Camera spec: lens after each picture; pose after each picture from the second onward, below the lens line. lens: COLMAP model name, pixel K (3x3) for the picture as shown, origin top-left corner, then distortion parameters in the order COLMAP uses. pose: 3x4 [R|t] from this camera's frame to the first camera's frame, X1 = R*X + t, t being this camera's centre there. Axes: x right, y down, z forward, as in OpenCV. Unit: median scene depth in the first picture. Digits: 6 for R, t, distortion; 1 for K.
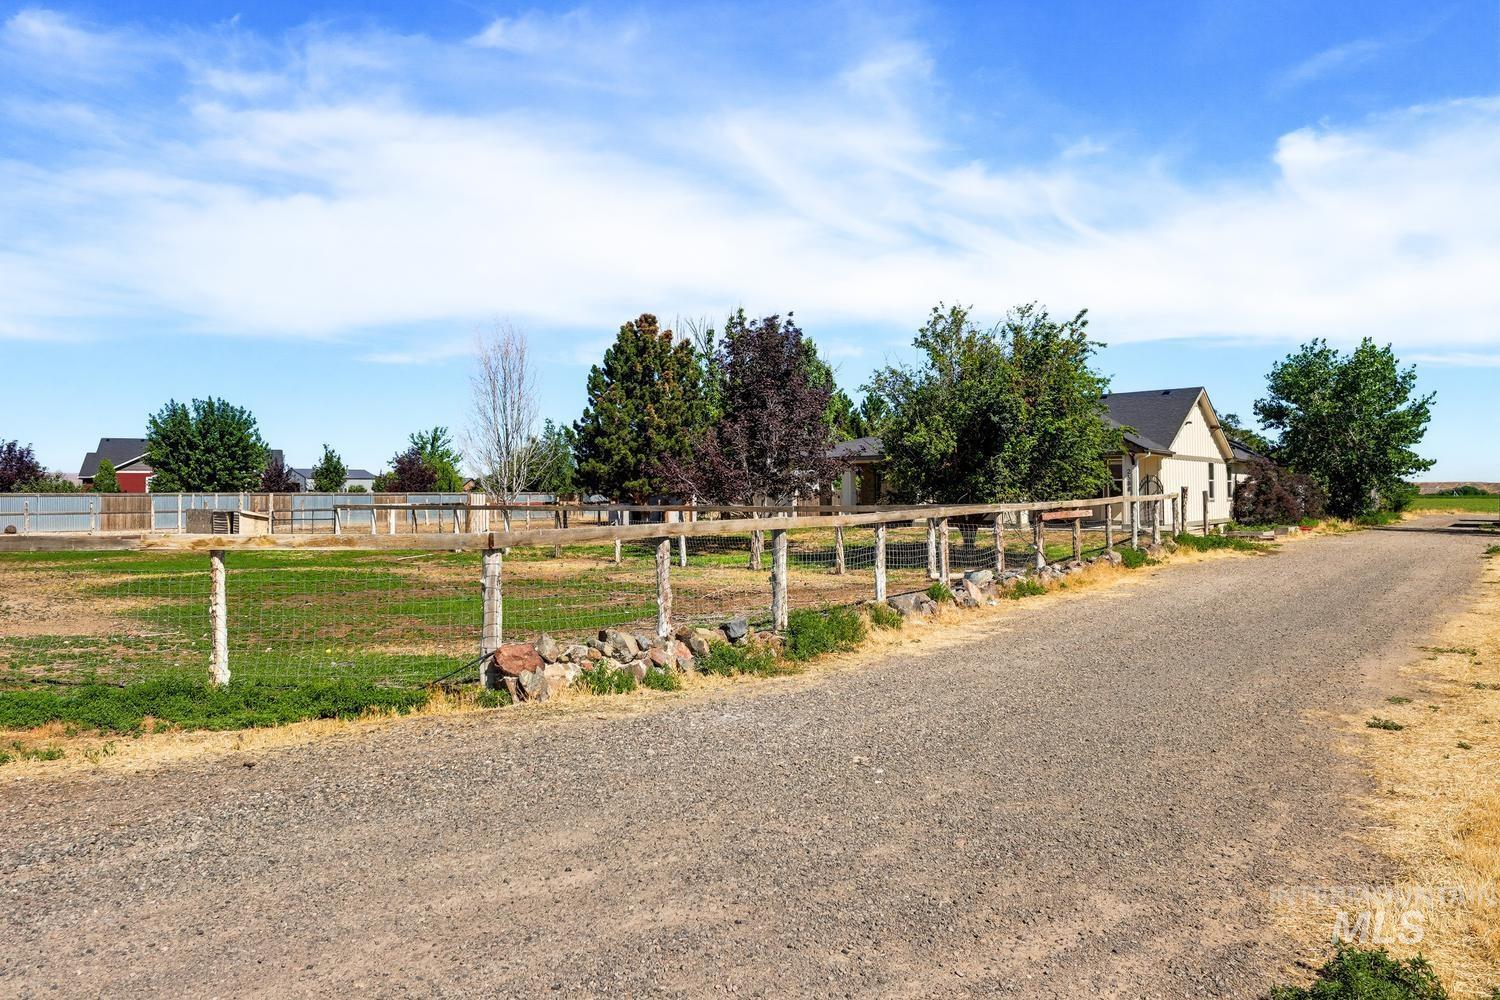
lens RADIAL K [[981.9, 0, 749.6], [0, 981.9, 495.6], [0, 0, 1]] dist [0.004937, -0.006635]
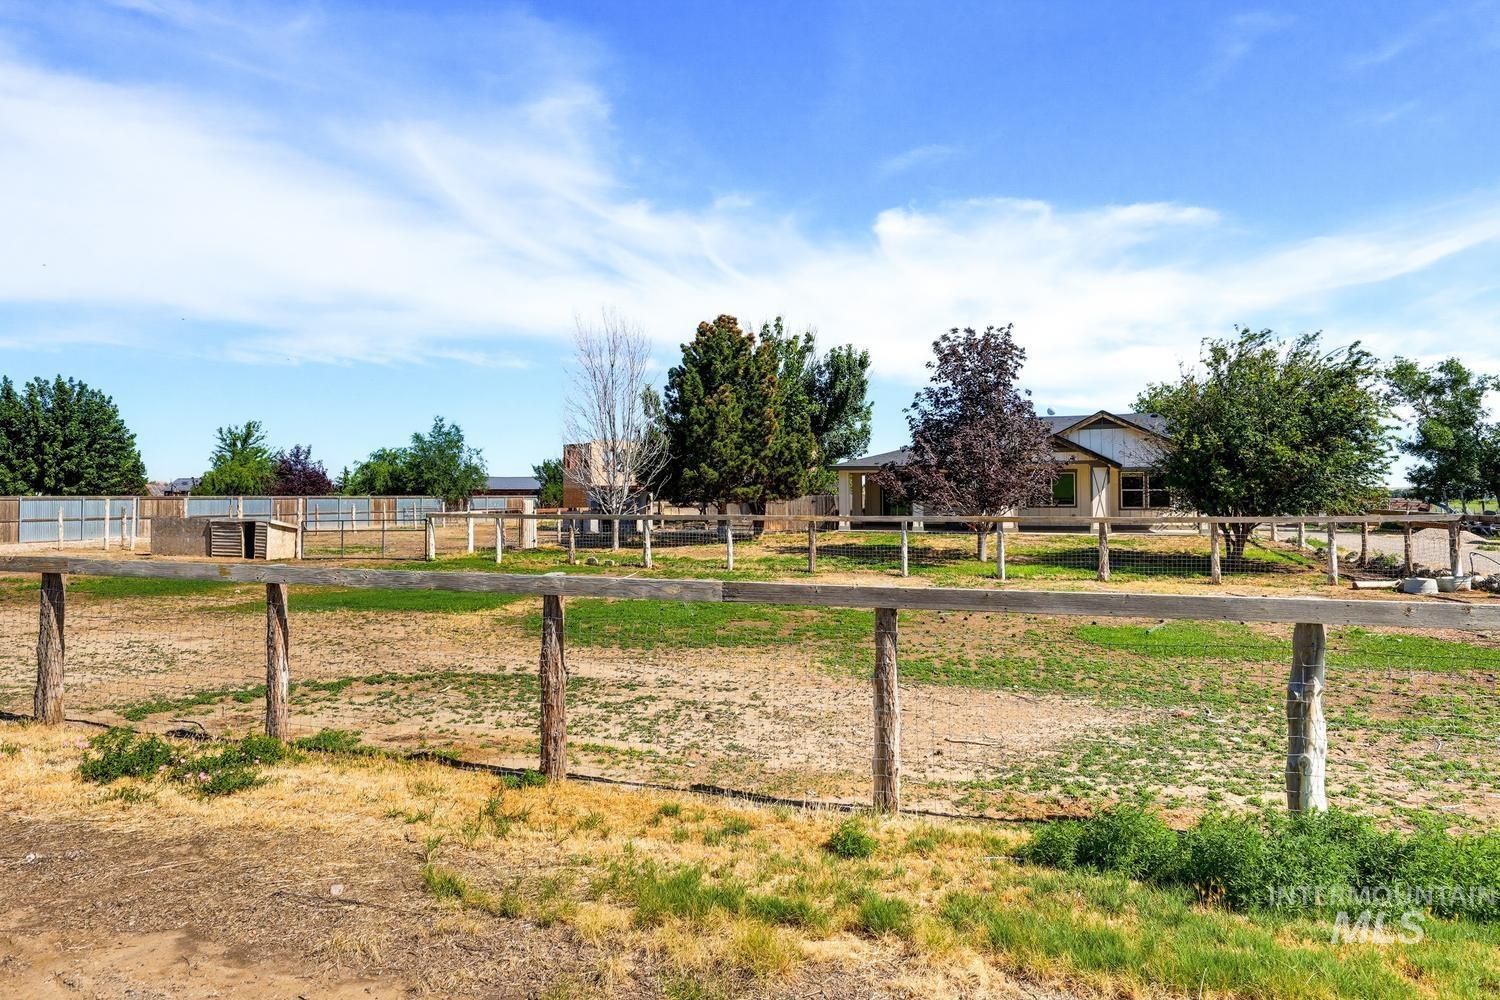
lens RADIAL K [[885.8, 0, 749.0], [0, 885.8, 500.8], [0, 0, 1]] dist [0.005390, 0.001219]
pose [[0.932212, 0.002360, 0.361904, -0.359285], [-0.003499, 0.999991, 0.002494, -0.003349], [-0.361895, -0.003591, 0.932212, 0.159502]]
